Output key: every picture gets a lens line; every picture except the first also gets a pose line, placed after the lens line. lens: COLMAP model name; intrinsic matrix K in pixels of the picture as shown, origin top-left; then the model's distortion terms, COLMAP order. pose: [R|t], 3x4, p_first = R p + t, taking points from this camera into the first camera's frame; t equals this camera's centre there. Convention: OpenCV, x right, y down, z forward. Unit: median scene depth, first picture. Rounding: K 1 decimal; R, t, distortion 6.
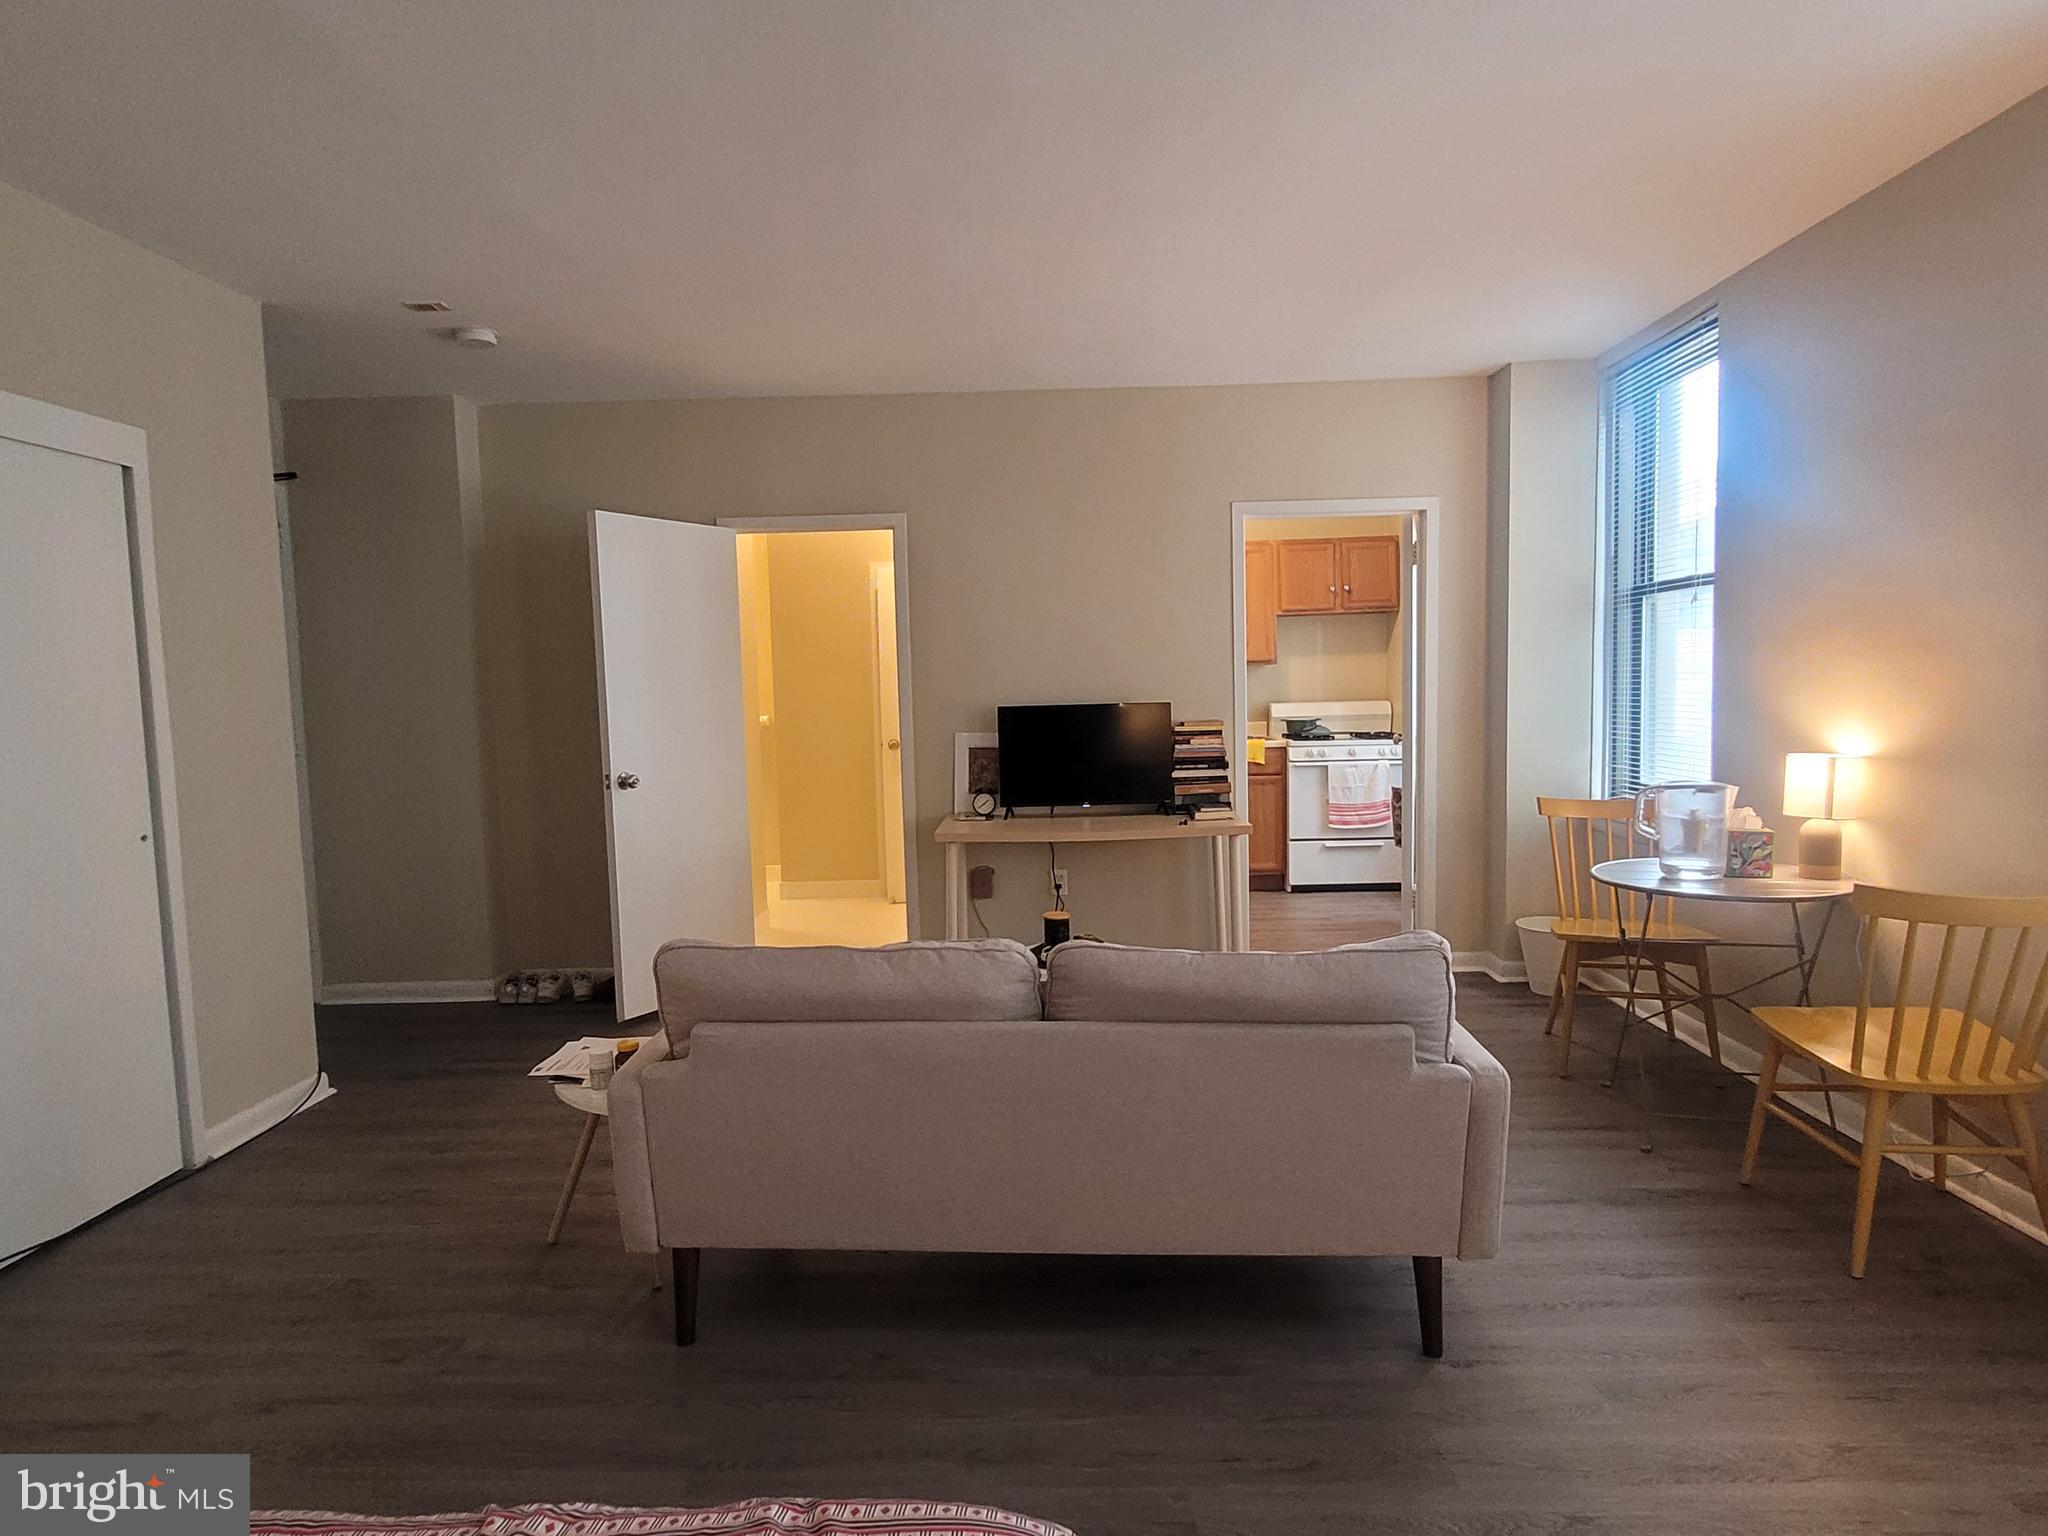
lens RADIAL K [[1134.5, 0, 1028.3], [0, 1134.5, 778.3], [0, 0, 1]] dist [0.002197, 0.001348]
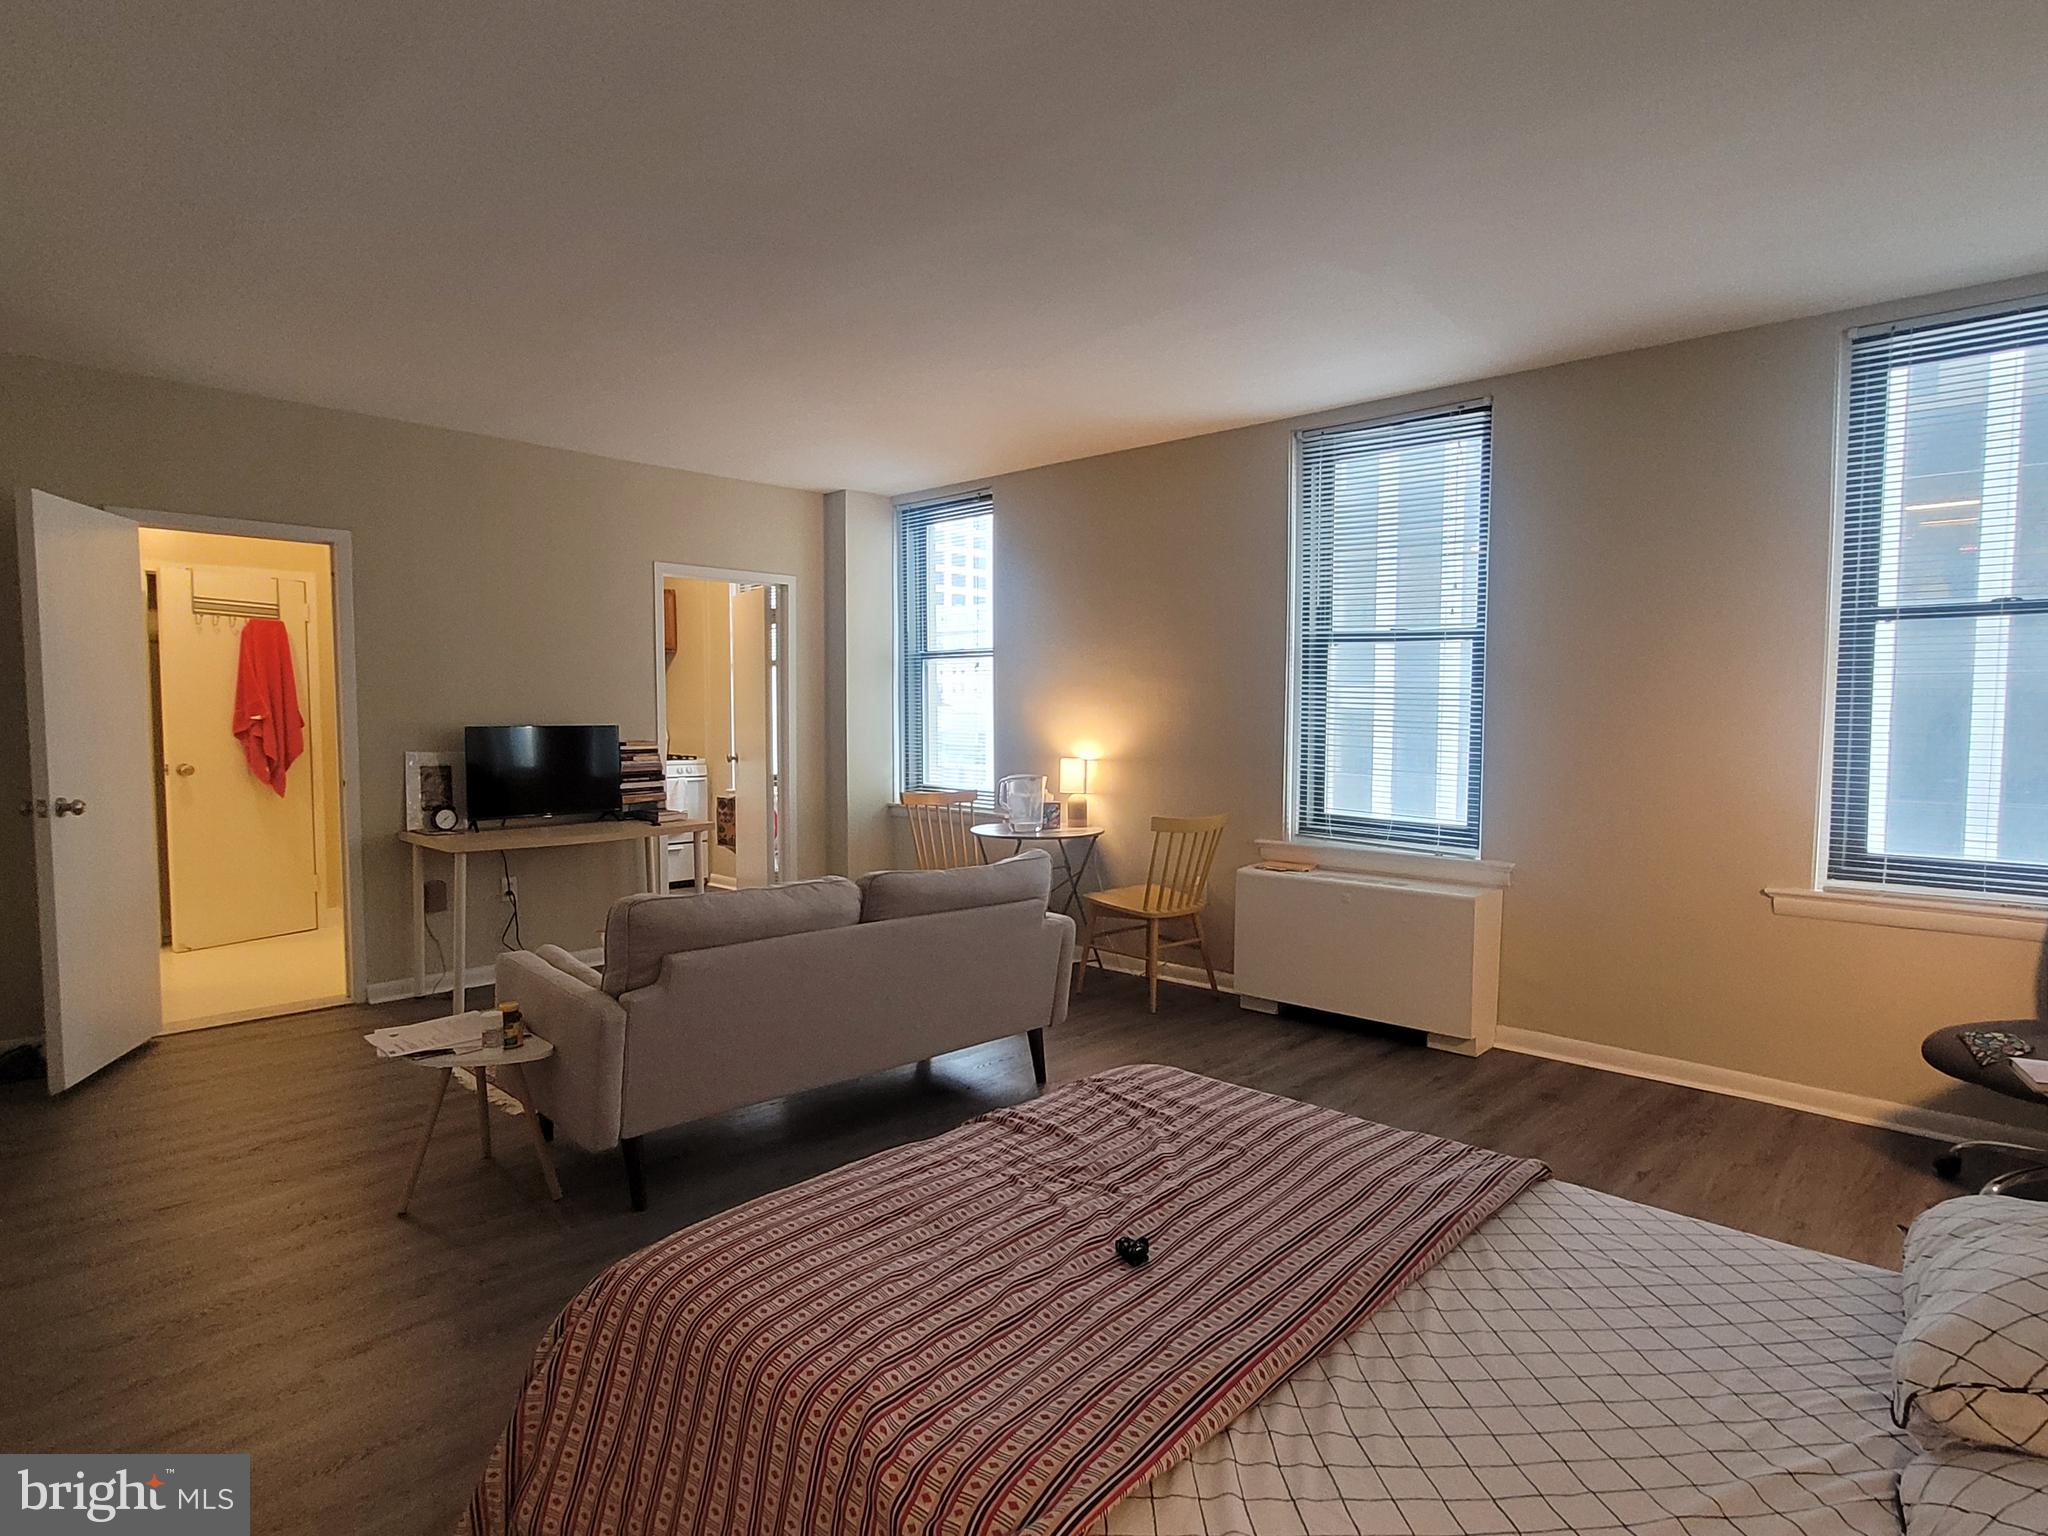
lens RADIAL K [[1134.5, 0, 1028.3], [0, 1134.5, 778.3], [0, 0, 1]] dist [0.002197, 0.001348]
pose [[0.673337, -0.019001, 0.739091, -0.467435], [0.039822, 0.999151, -0.010592, 0.017877], [-0.738262, 0.036564, 0.673522, -0.107993]]
